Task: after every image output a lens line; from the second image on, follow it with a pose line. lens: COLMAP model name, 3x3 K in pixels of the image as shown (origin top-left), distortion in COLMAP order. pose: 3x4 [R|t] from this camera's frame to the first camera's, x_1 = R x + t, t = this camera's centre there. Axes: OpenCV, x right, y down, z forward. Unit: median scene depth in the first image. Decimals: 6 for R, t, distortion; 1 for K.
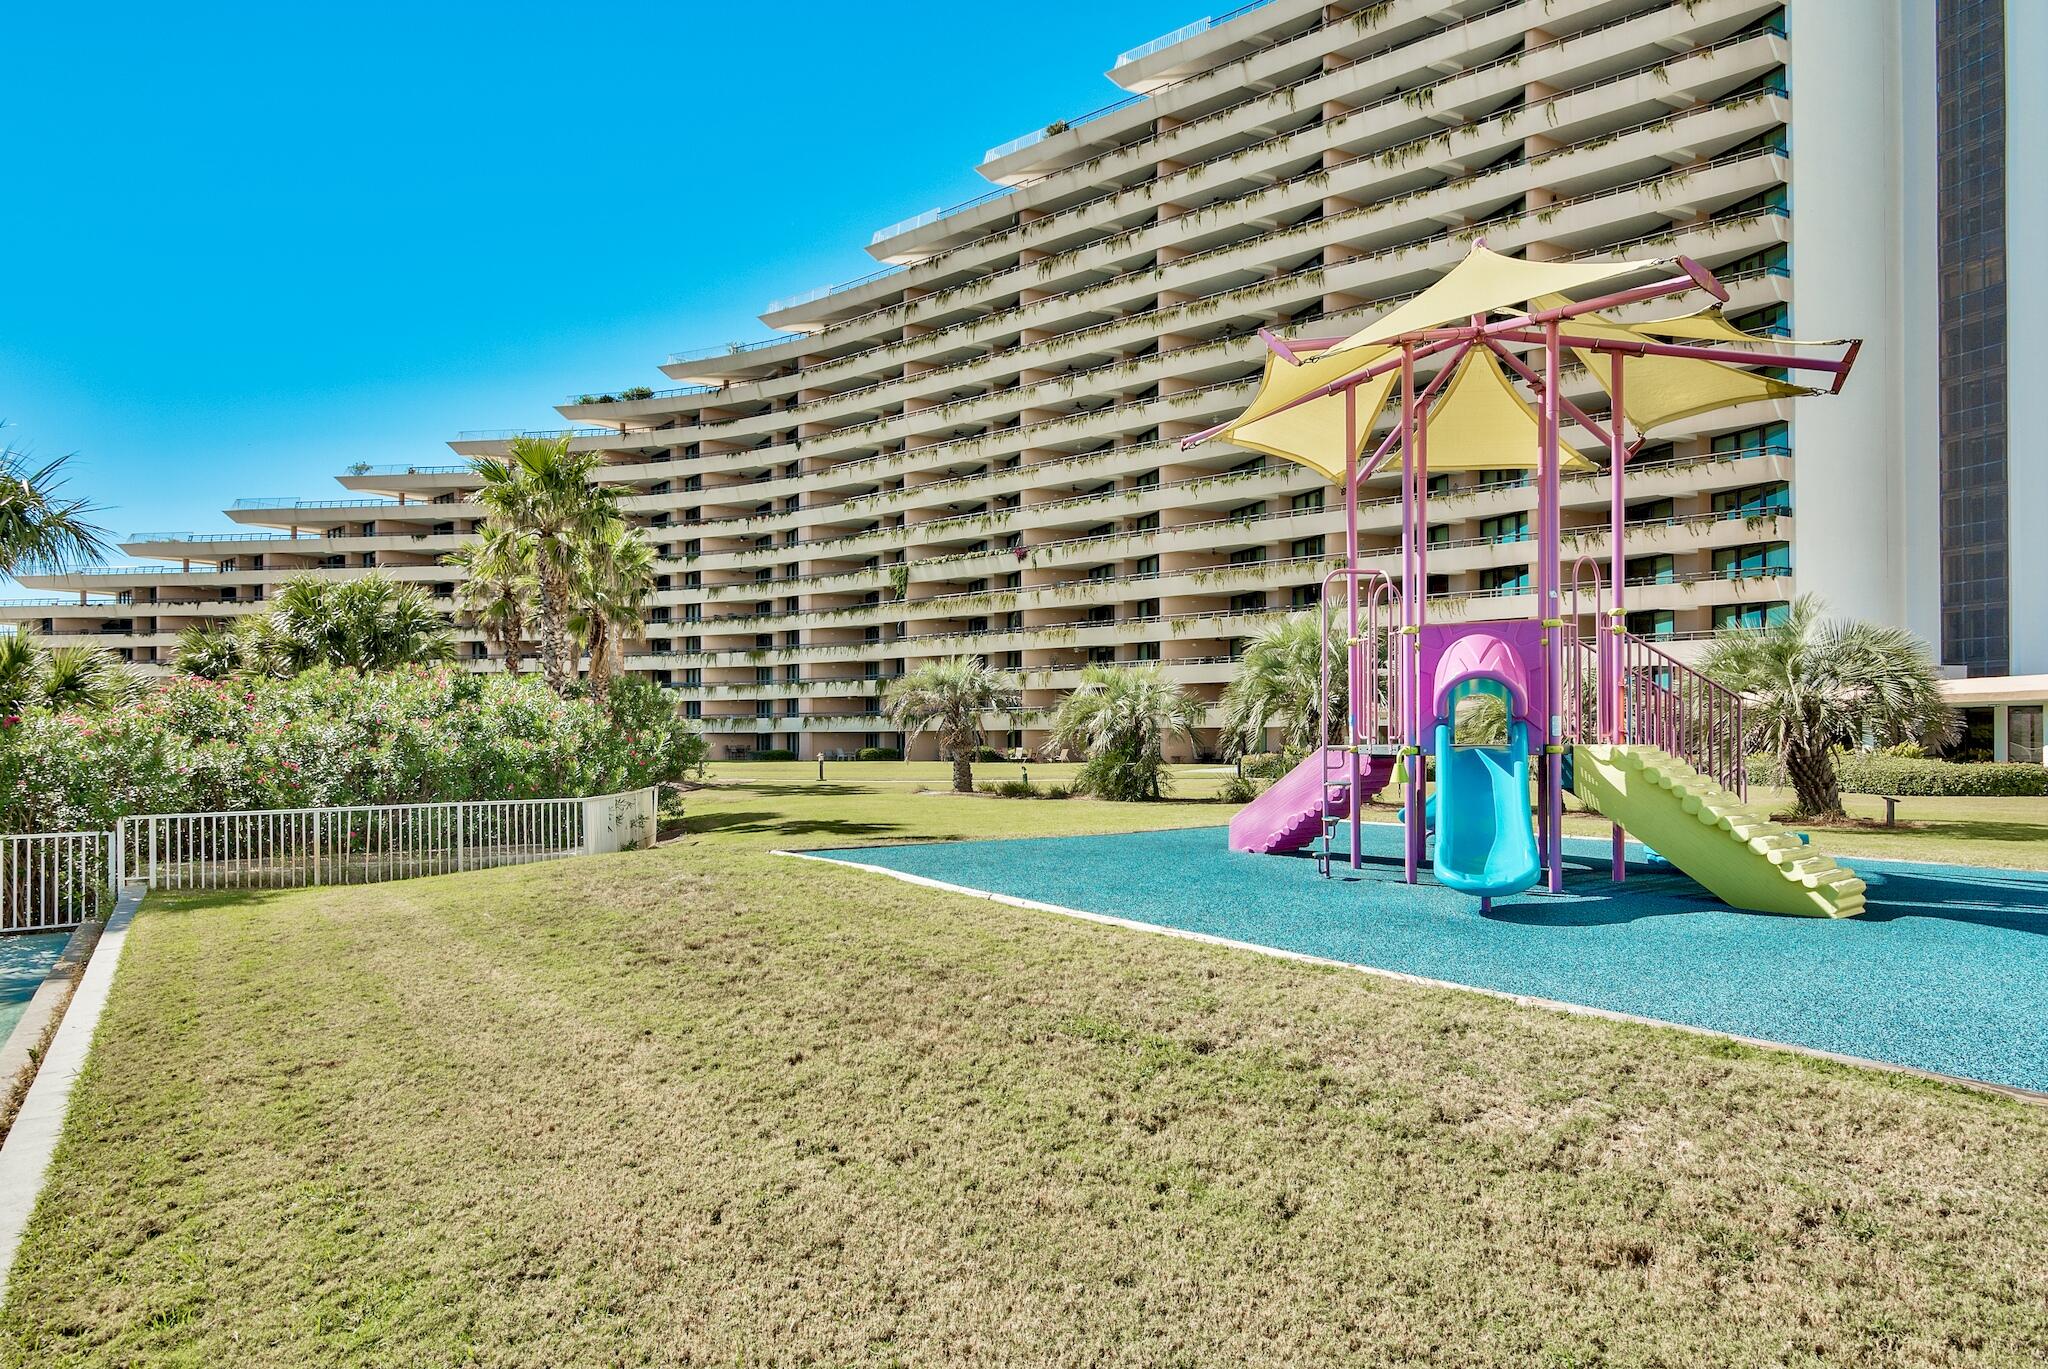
lens RADIAL K [[1041.9, 0, 1024.5], [0, 1041.9, 674.6], [0, 0, 1]] dist [-0.004546, -0.000719]
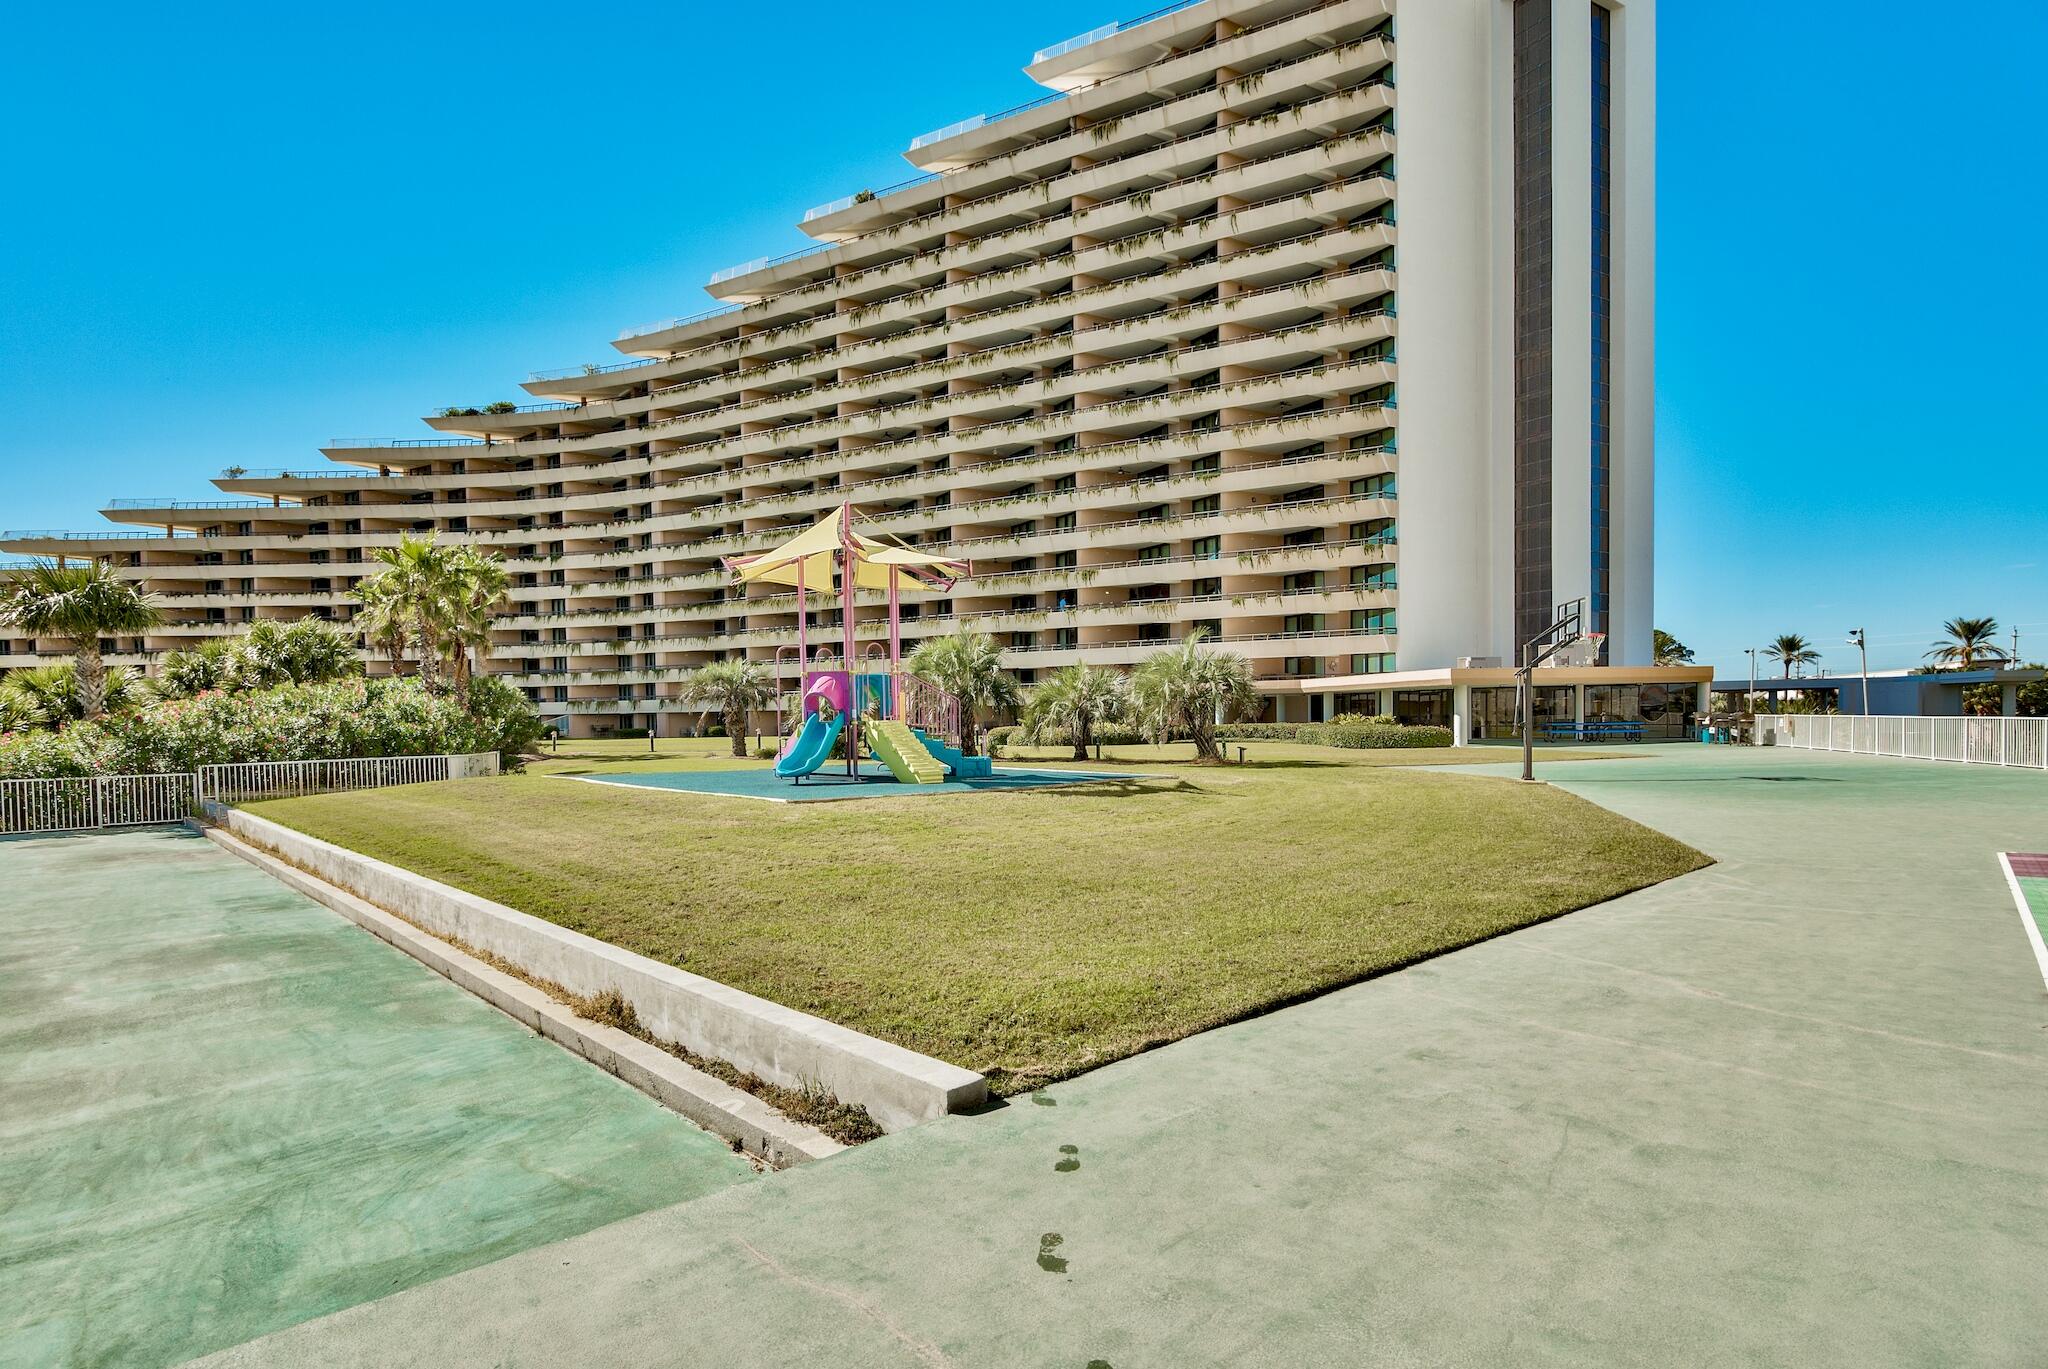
lens RADIAL K [[1041.9, 0, 1023.6], [0, 1041.9, 698.5], [0, 0, 1]] dist [-0.004546, -0.000719]
pose [[0.995612, -0.009781, 0.093067, 0.097726], [0.005448, 0.998894, 0.046707, -0.014270], [-0.093421, -0.045995, 0.994564, -0.214154]]
